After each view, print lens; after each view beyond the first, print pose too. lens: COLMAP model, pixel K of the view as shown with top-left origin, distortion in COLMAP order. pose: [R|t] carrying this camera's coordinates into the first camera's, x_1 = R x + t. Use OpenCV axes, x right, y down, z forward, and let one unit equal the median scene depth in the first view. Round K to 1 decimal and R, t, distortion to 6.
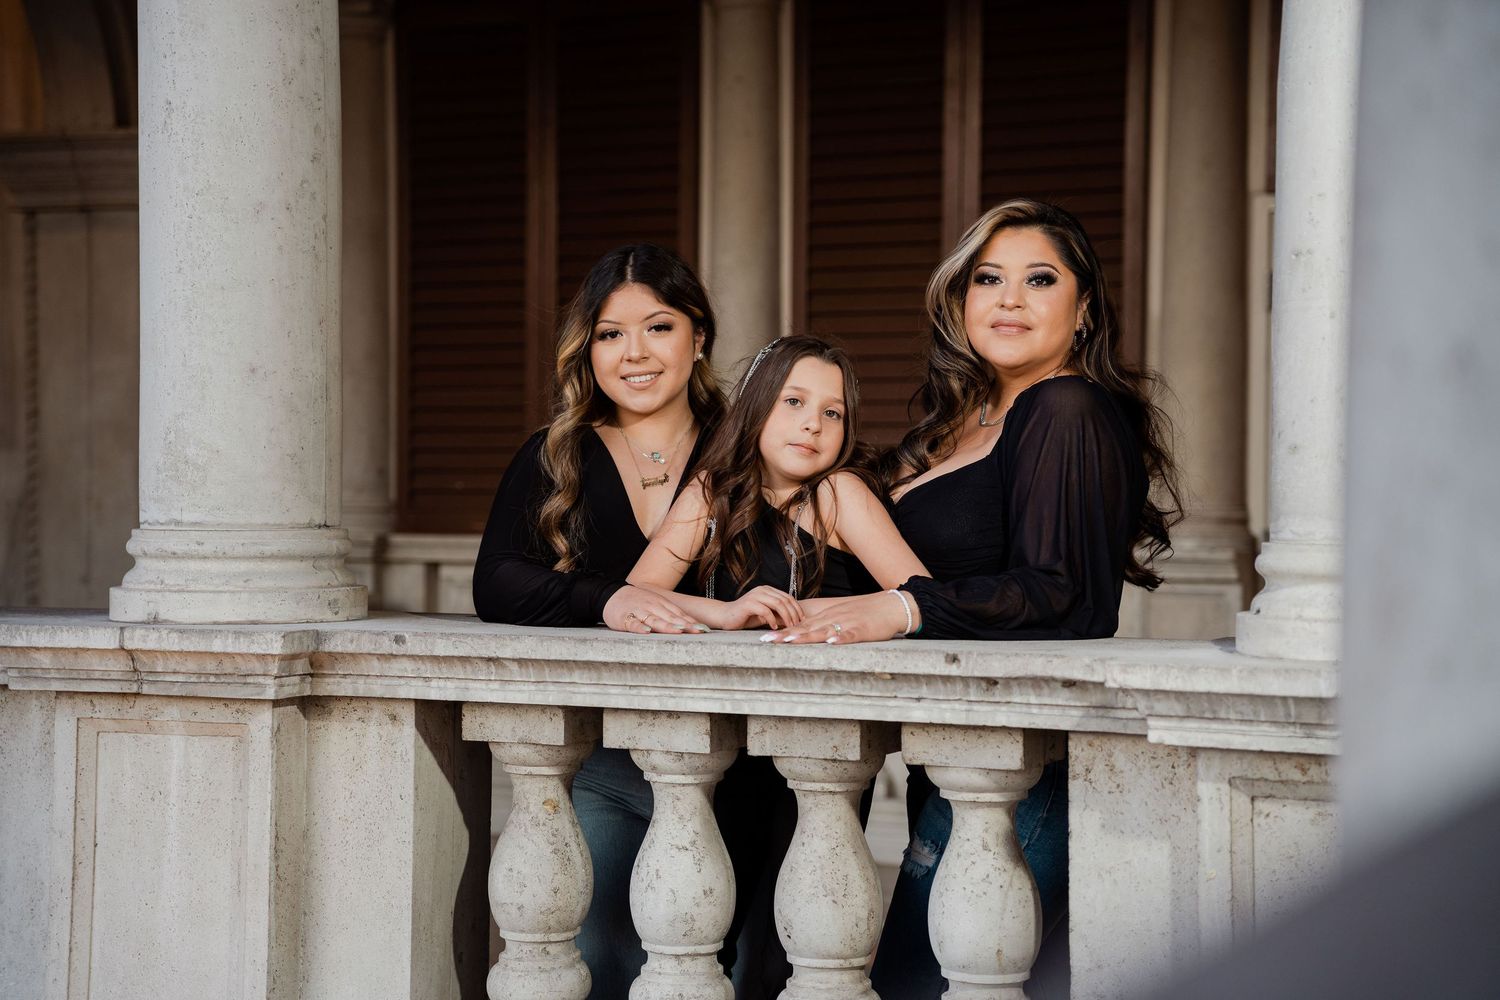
lens RADIAL K [[2615.8, 0, 750.0], [0, 2615.8, 500.0], [0, 0, 1]] dist [0.224719, 3.055617]
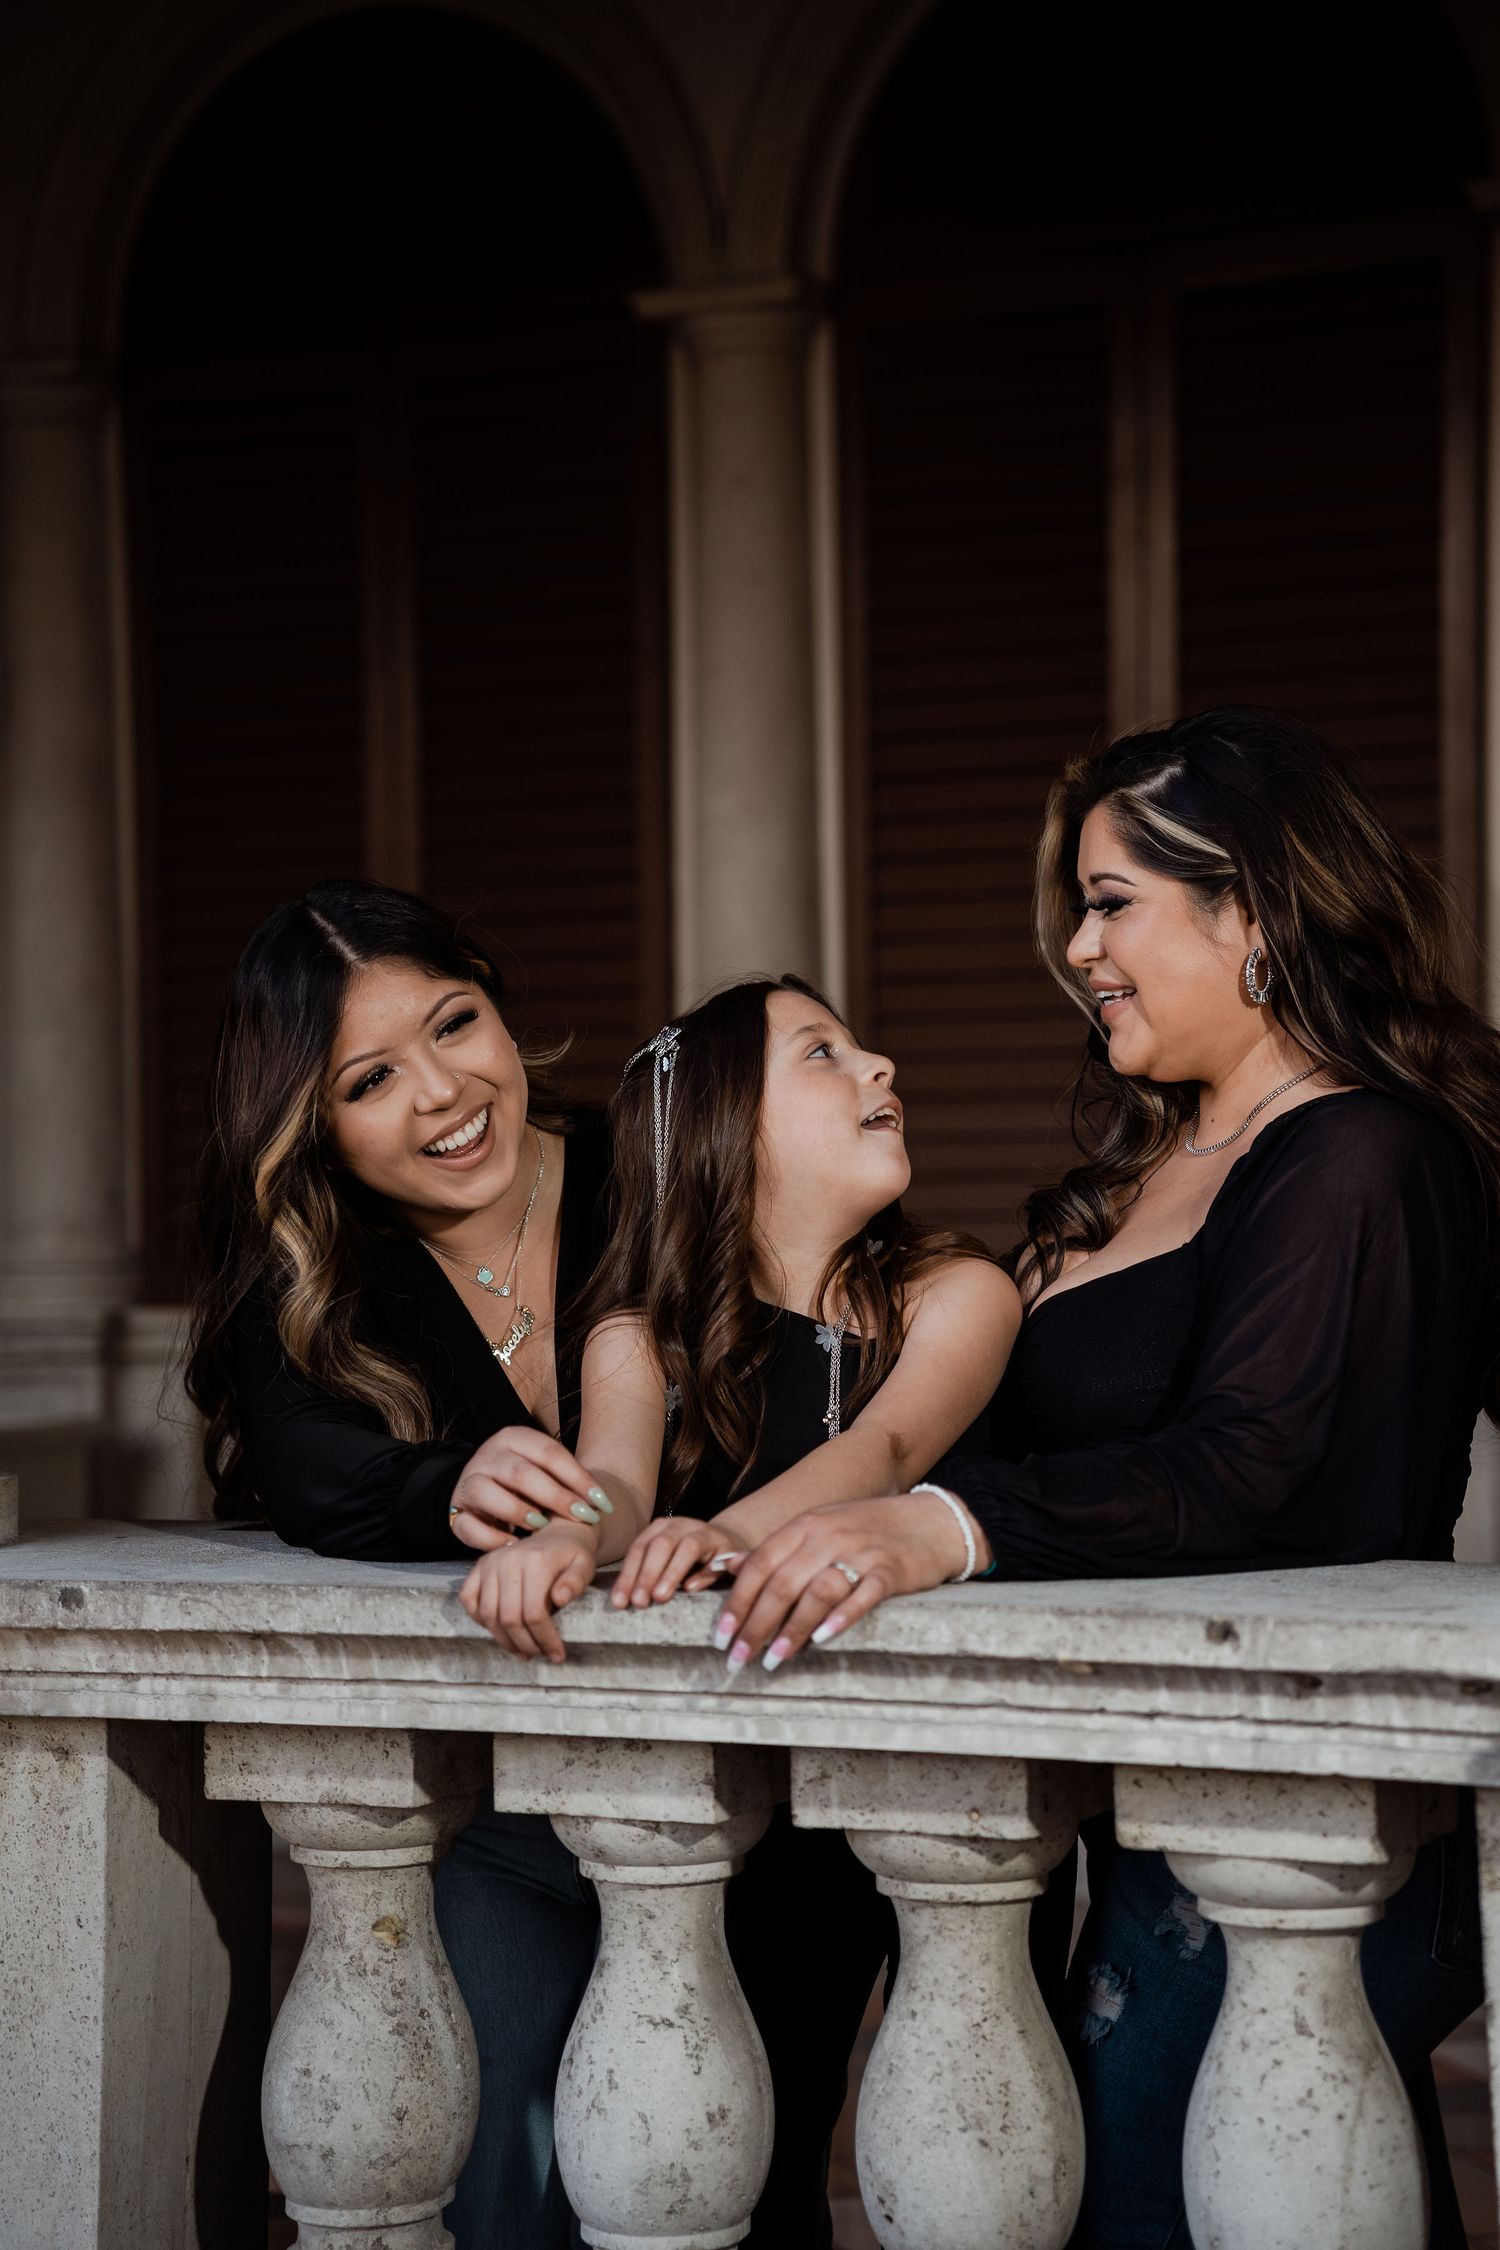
lens RADIAL K [[4425.3, 0, 750.0], [0, 4425.3, 1125.0], [0, 0, 1]] dist [0.380689, 2.633295]
pose [[0.999757, -0.021682, -0.003852, -0.002837], [0.021605, 0.999583, -0.019183, -0.016124], [0.004266, 0.019095, 0.999809, 0.174522]]
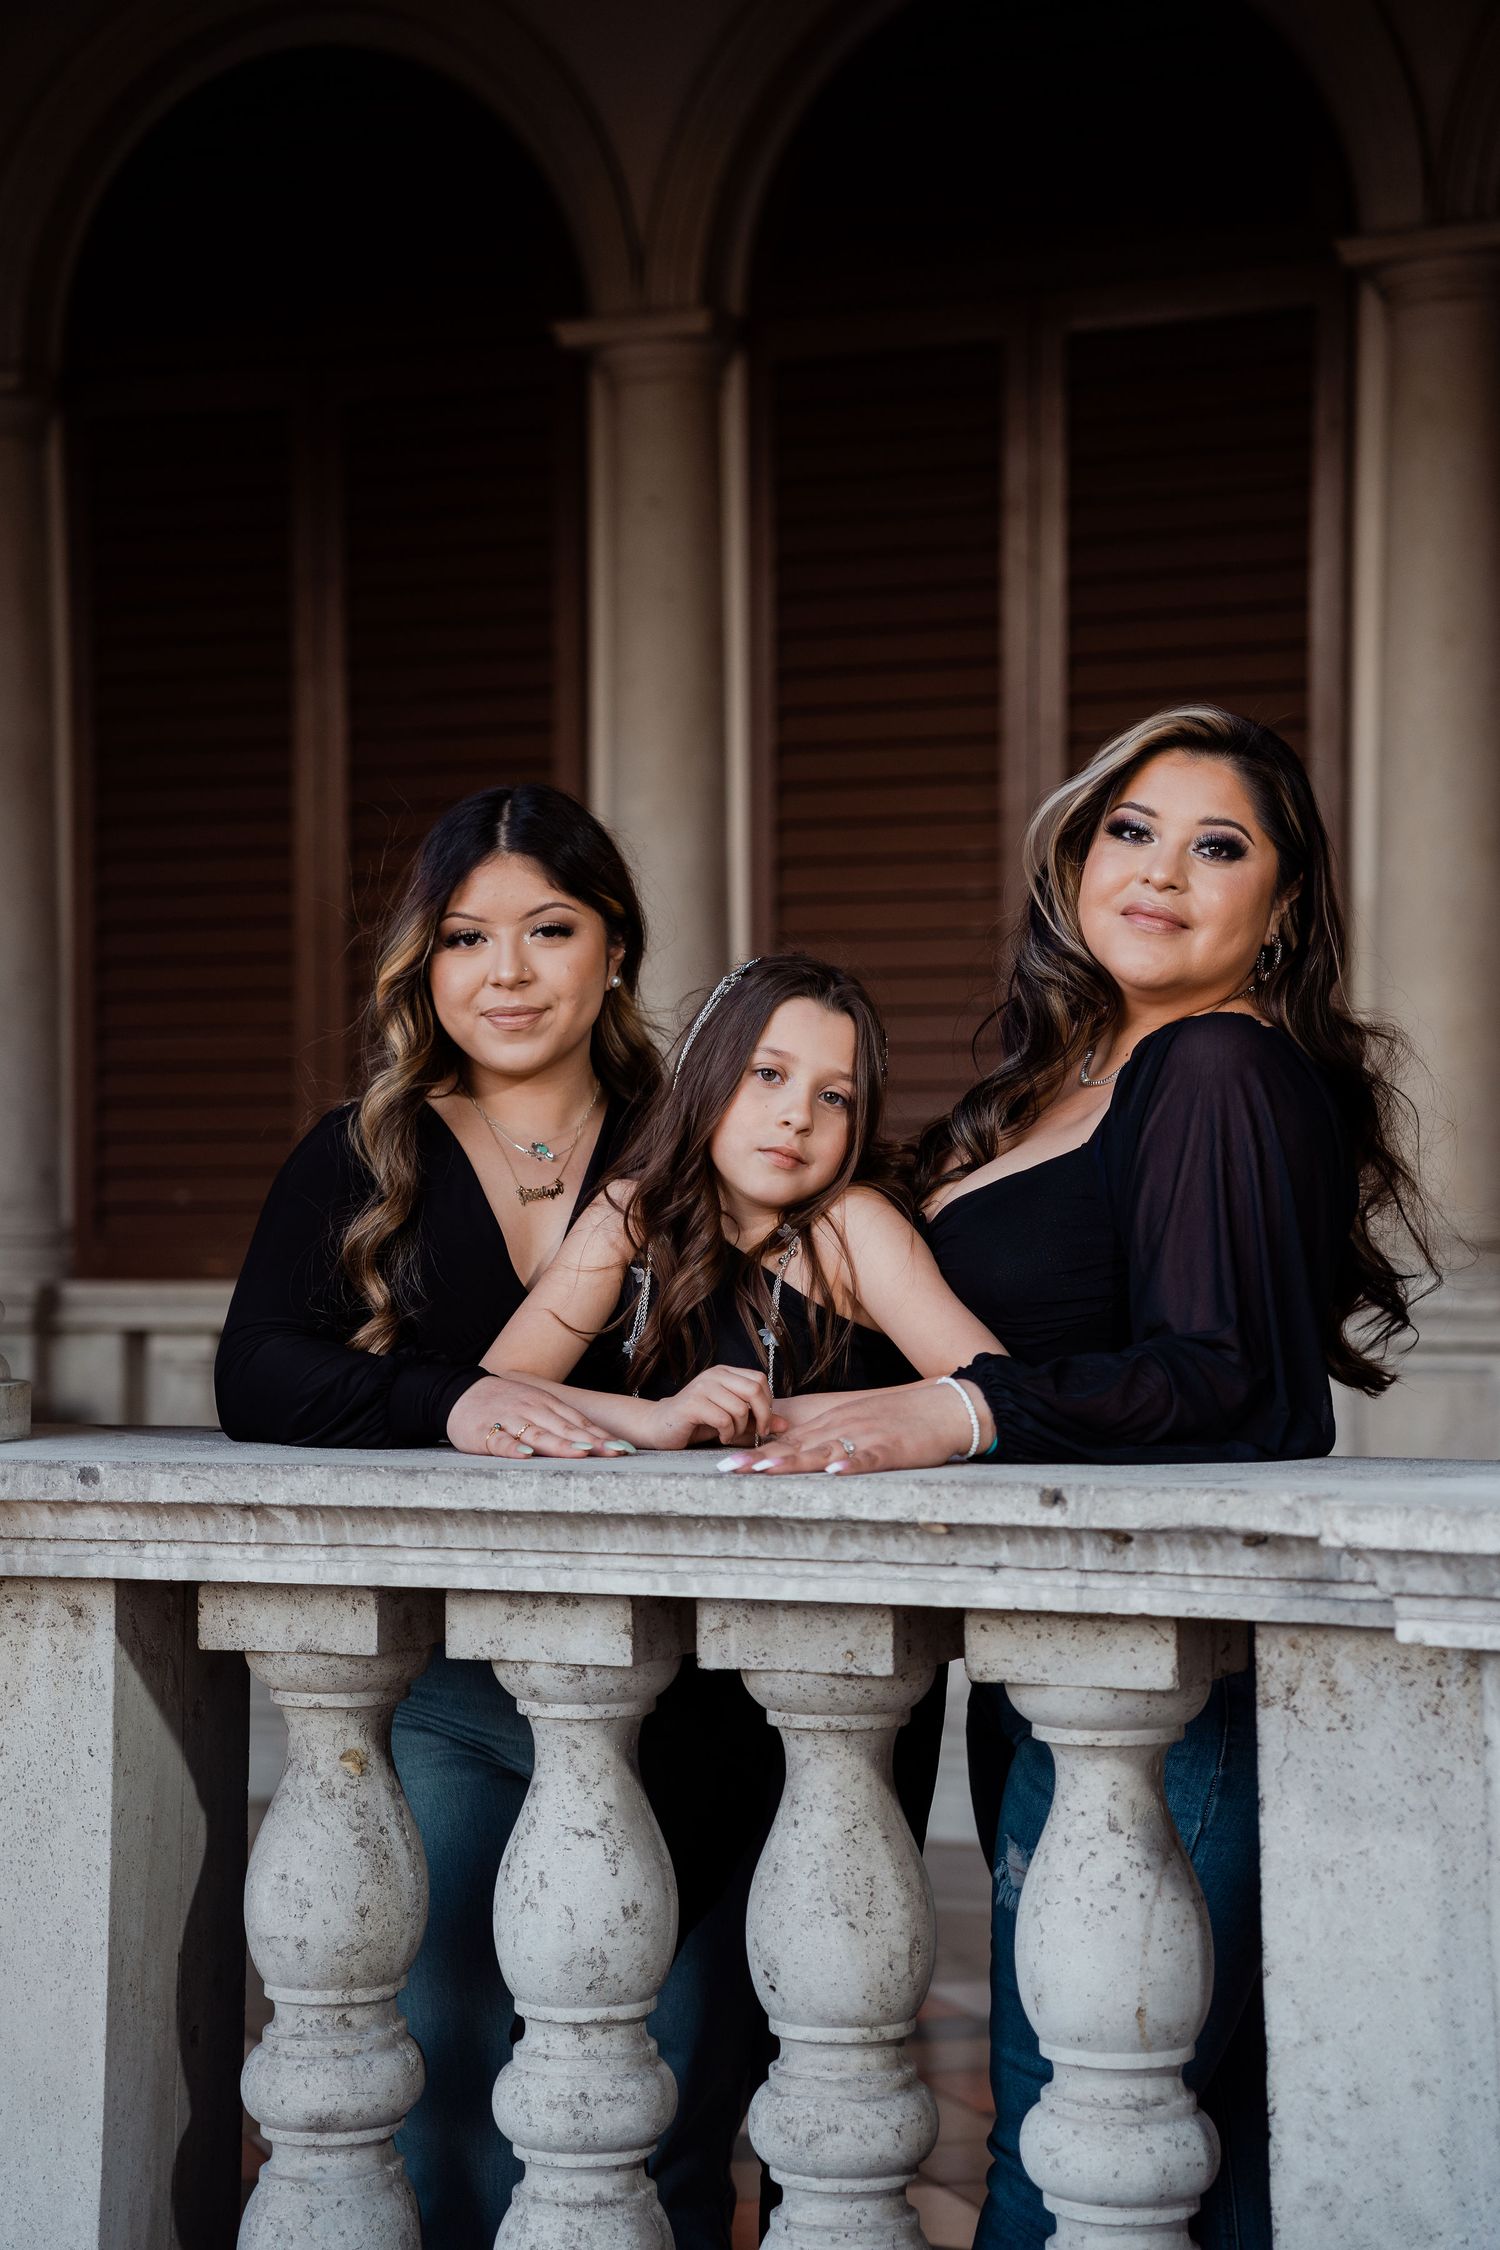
lens RADIAL K [[4425.3, 0, 750.0], [0, 4425.3, 1125.0], [0, 0, 1]] dist [0.380689, 2.633295]
pose [[0.999791, -0.010382, 0.017589, -0.005395], [0.010725, 0.999752, -0.019494, -0.002916], [-0.017382, 0.019679, 0.999655, 0.018596]]
